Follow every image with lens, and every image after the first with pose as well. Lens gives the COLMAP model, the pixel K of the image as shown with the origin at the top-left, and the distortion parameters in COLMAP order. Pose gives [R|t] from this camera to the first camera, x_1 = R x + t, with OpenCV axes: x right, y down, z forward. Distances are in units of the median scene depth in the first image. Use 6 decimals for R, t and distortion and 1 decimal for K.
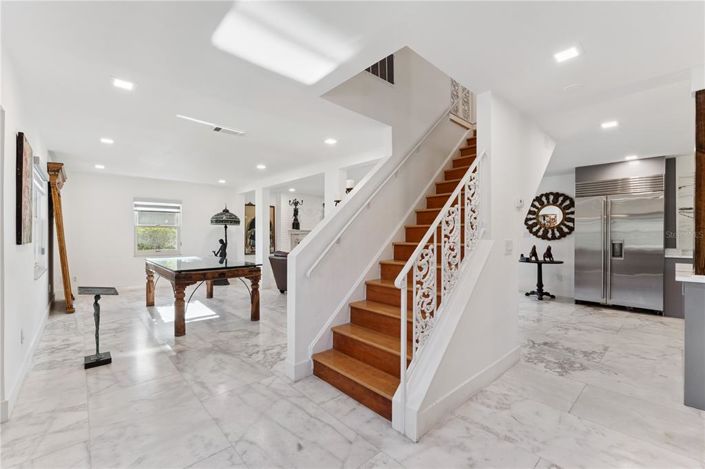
lens RADIAL K [[293.3, 0, 352.5], [0, 293.3, 234.5], [0, 0, 1]] dist [0.000991, 0.000200]
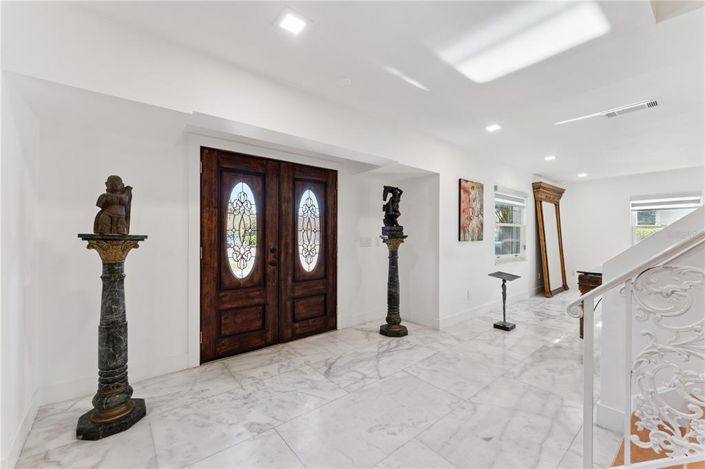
lens RADIAL K [[286.4, 0, 352.5], [0, 286.4, 234.5], [0, 0, 1]] dist [-0.000464, 0.000040]
pose [[-0.045729, -0.006109, -0.998935, 0.600581], [0.000258, 0.999981, -0.006127, 0.002233], [0.998954, -0.000537, -0.045726, 0.393611]]
